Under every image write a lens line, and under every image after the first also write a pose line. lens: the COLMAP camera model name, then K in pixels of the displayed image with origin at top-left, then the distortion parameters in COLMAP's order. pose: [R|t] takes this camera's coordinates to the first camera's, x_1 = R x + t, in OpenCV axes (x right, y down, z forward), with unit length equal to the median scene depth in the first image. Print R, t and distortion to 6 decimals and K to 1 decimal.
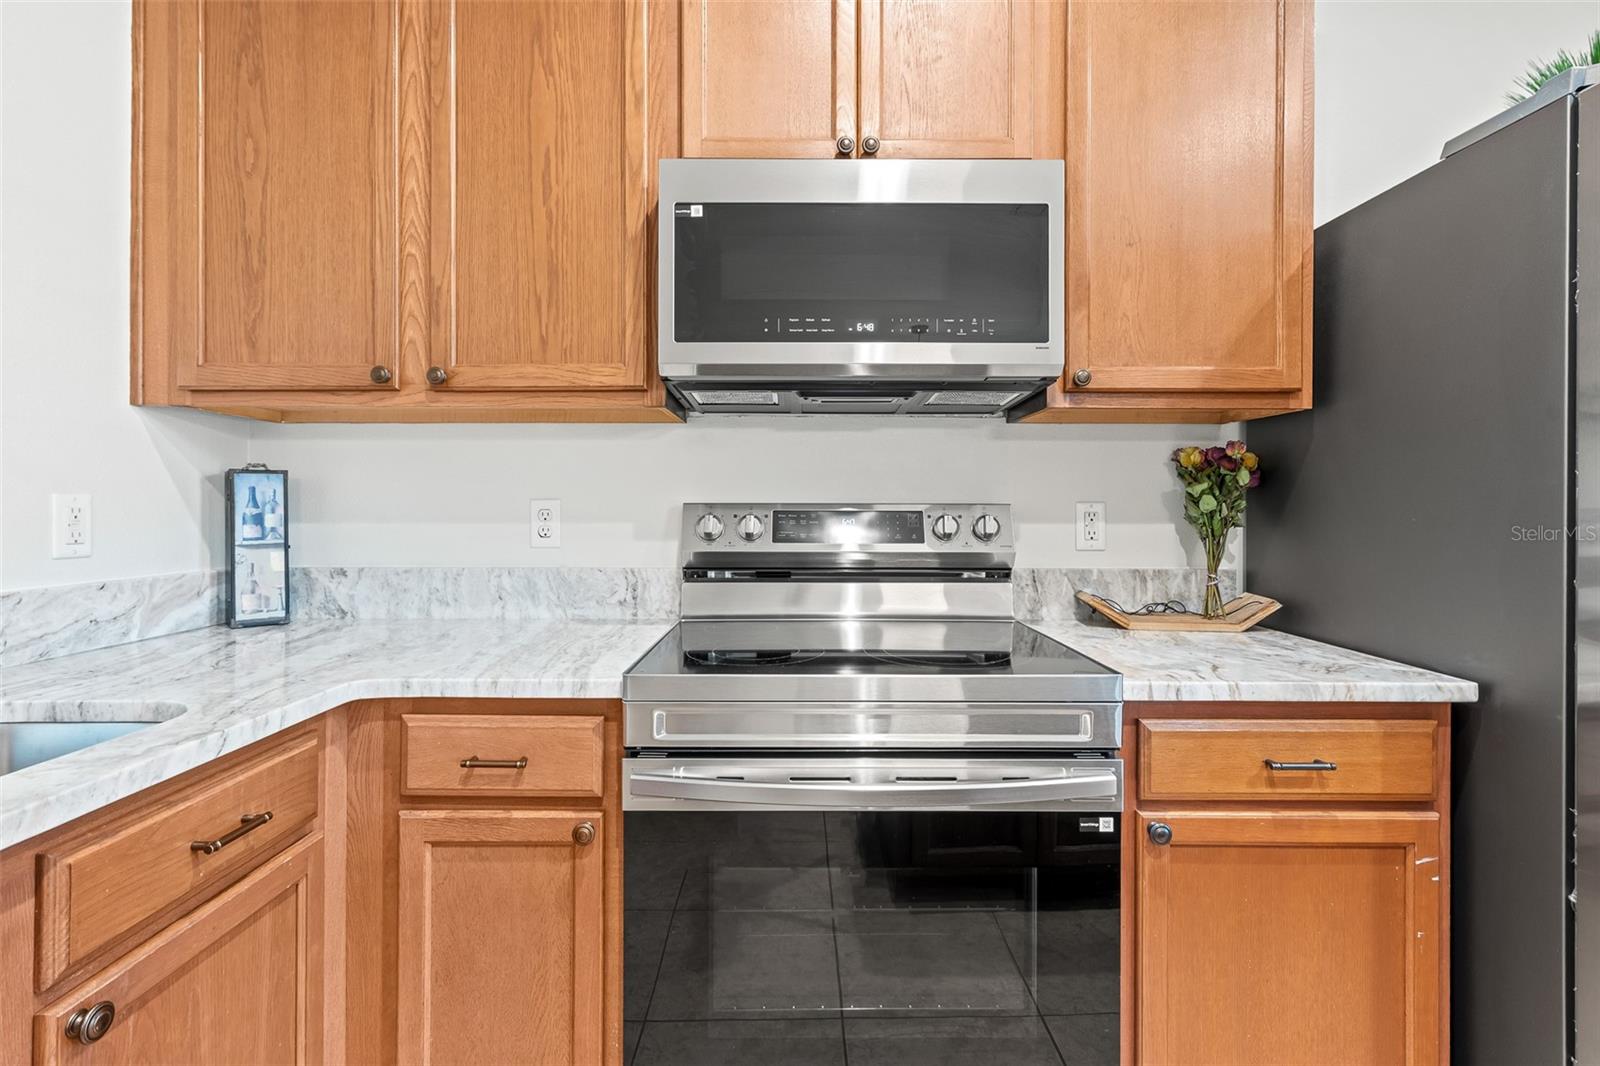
lens RADIAL K [[738.9, 0, 800.6], [0, 738.9, 505.8], [0, 0, 1]] dist [-0.005781, 0.003955]
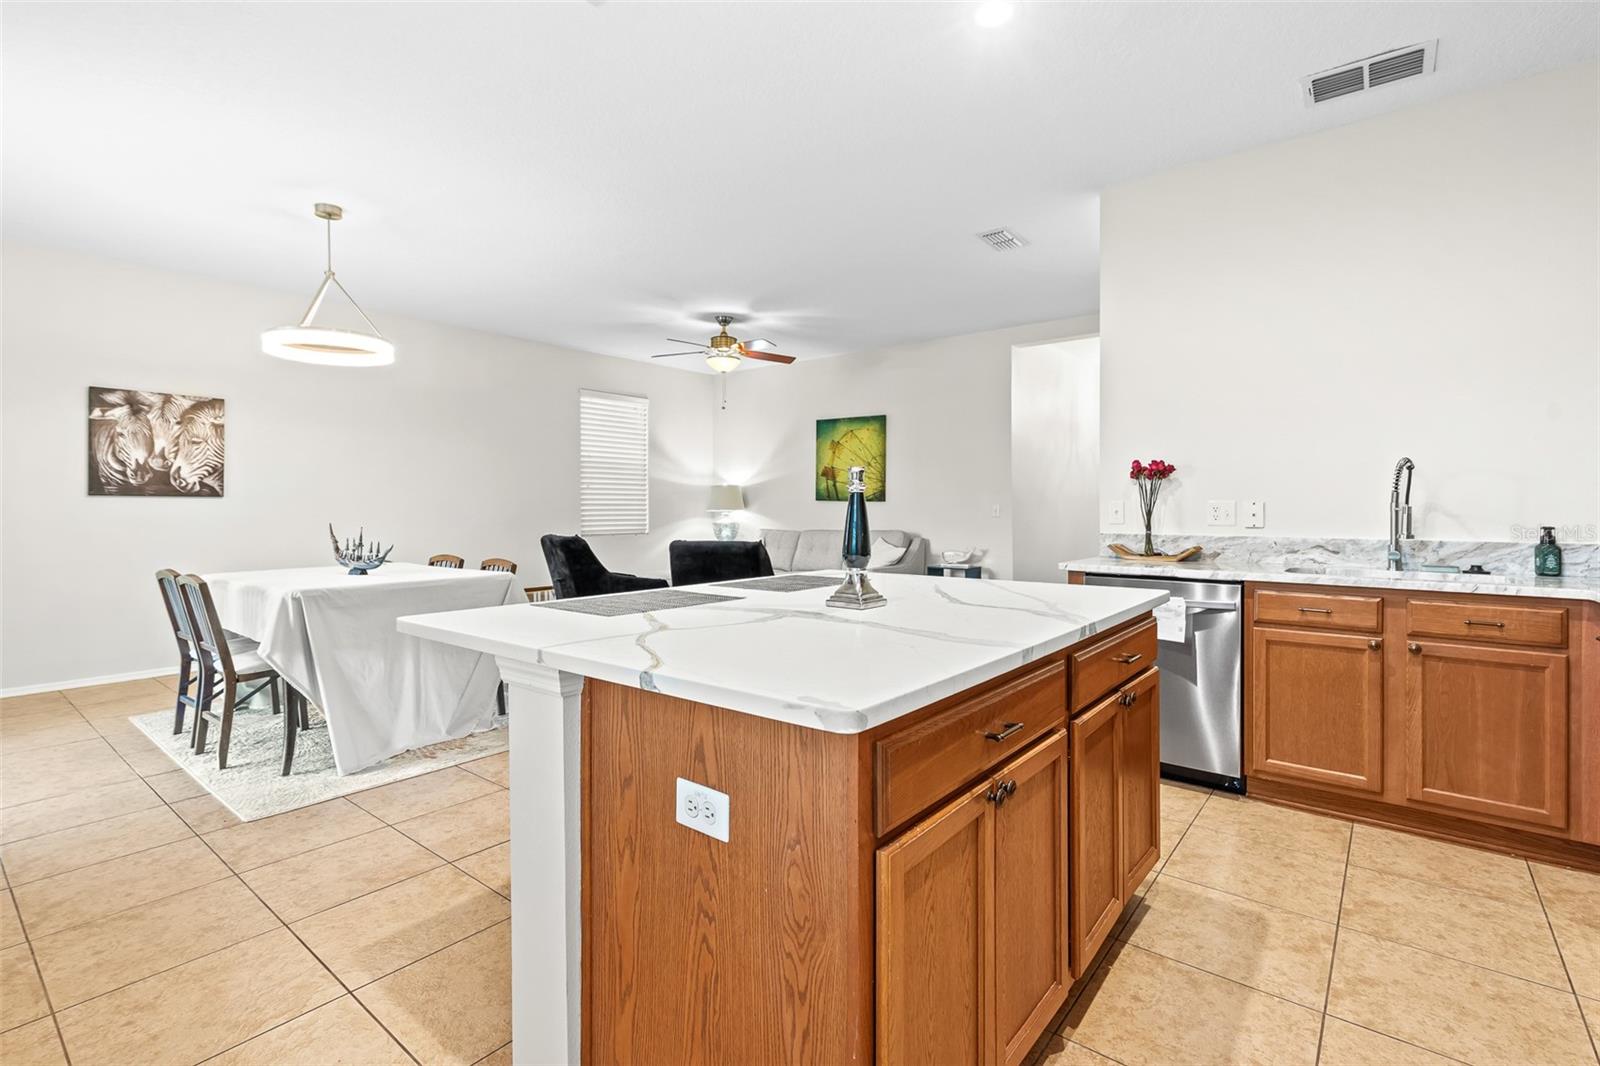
lens RADIAL K [[738.9, 0, 796.8], [0, 738.9, 504.8], [0, 0, 1]] dist [-0.005781, 0.003955]
pose [[-0.632315, -0.004028, -0.774701, 1.799984], [0.000510, 0.999984, -0.005616, 0.008344], [0.774711, -0.003946, -0.632303, 0.455499]]
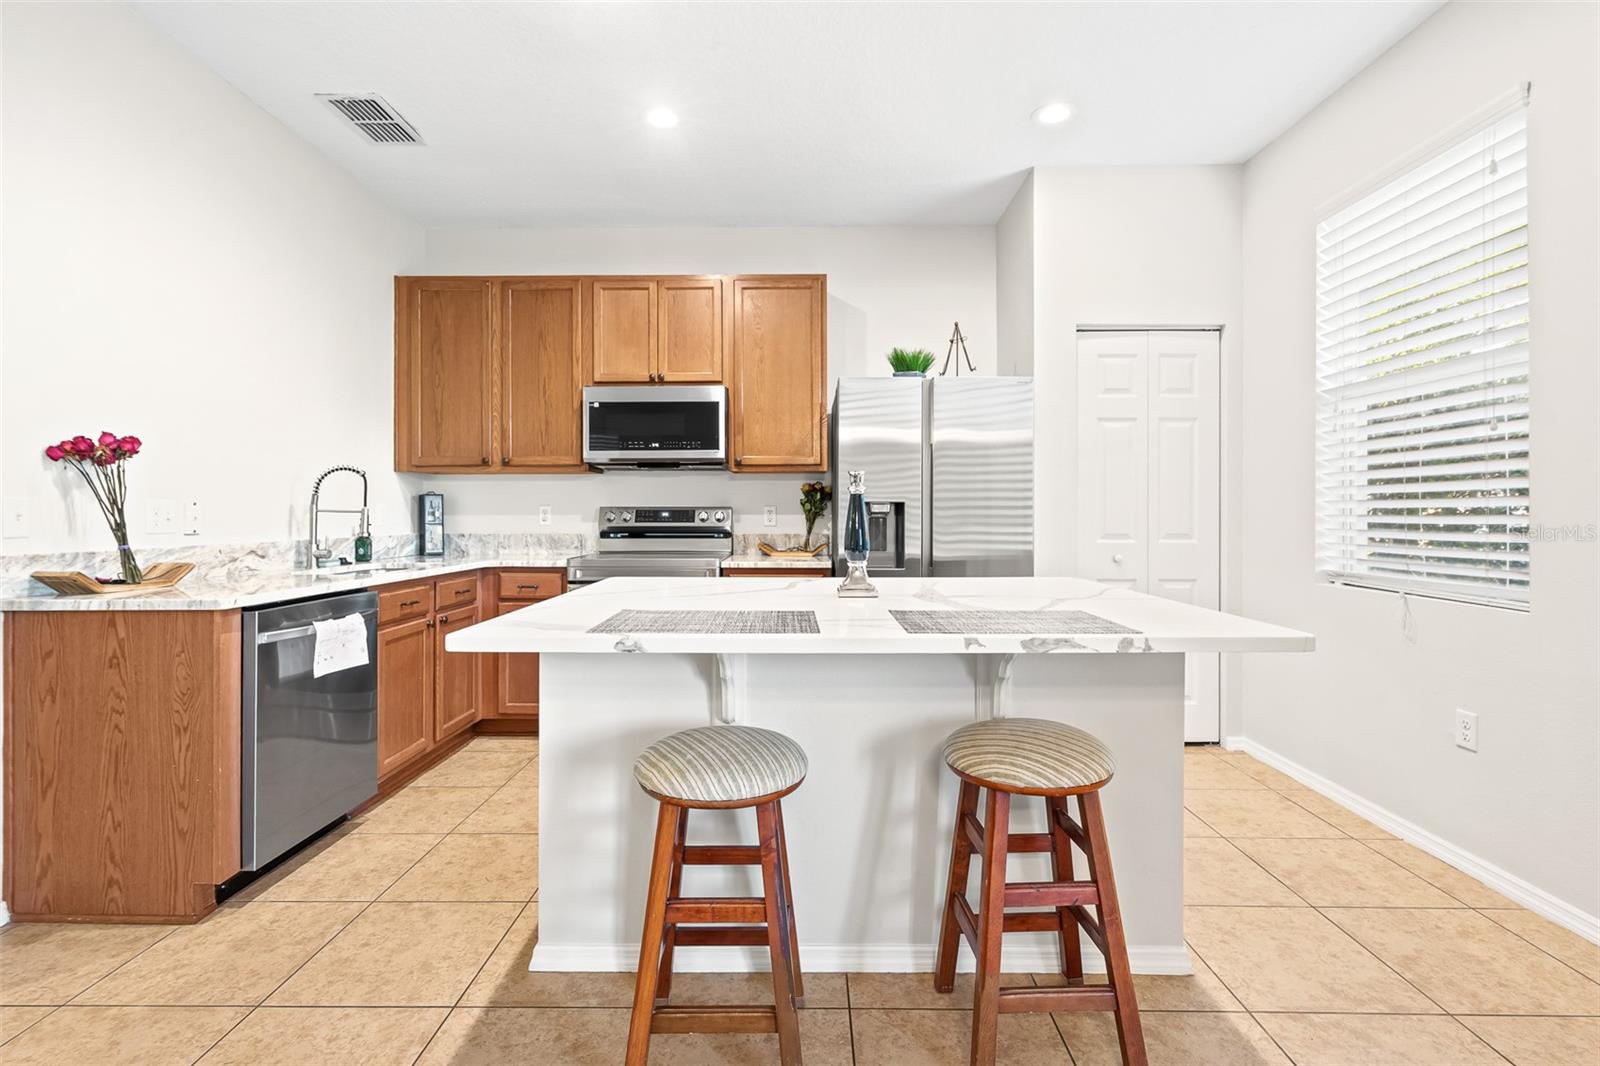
lens RADIAL K [[738.9, 0, 800.4], [0, 738.9, 510.2], [0, 0, 1]] dist [-0.005781, 0.003955]
pose [[0.999939, -0.002244, -0.010834, 0.632990], [0.002240, 0.999997, -0.000329, 0.011487], [0.010835, 0.000305, 0.999941, -1.728743]]
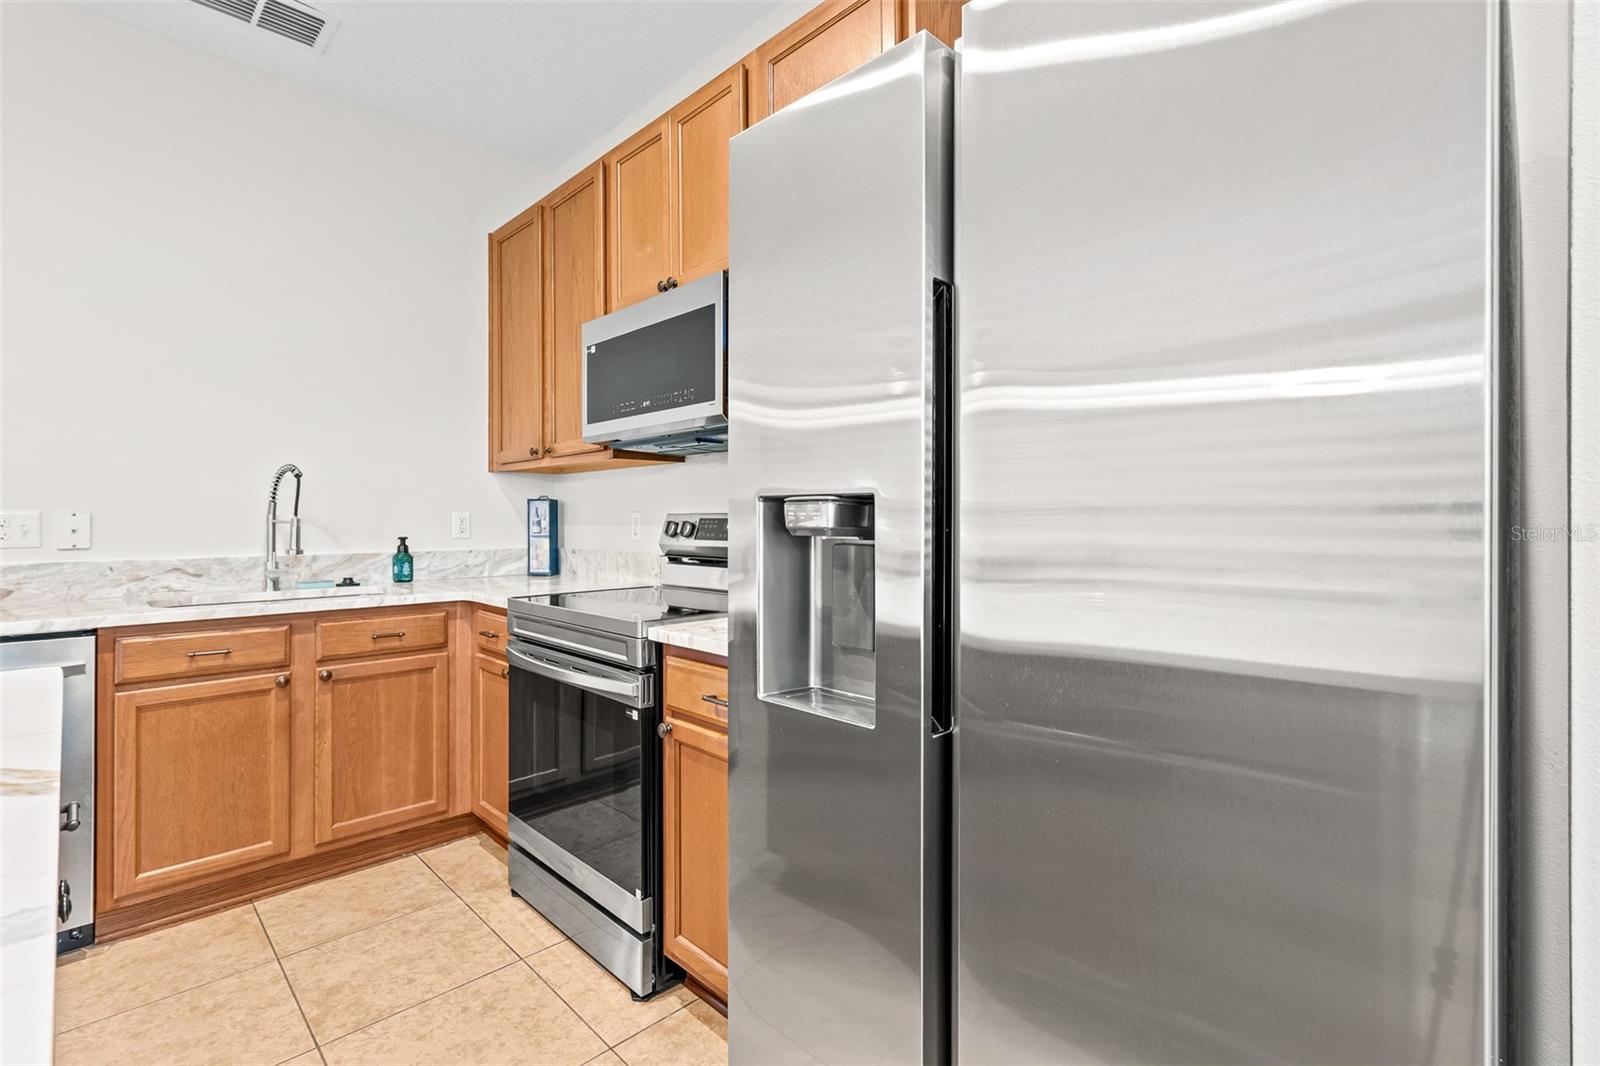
lens RADIAL K [[738.9, 0, 807.4], [0, 738.9, 515.7], [0, 0, 1]] dist [-0.005781, 0.003955]
pose [[0.702848, -0.004927, -0.711323, 1.374249], [0.005149, 0.999985, -0.001838, 0.005892], [0.711322, -0.002371, 0.702862, 0.110202]]
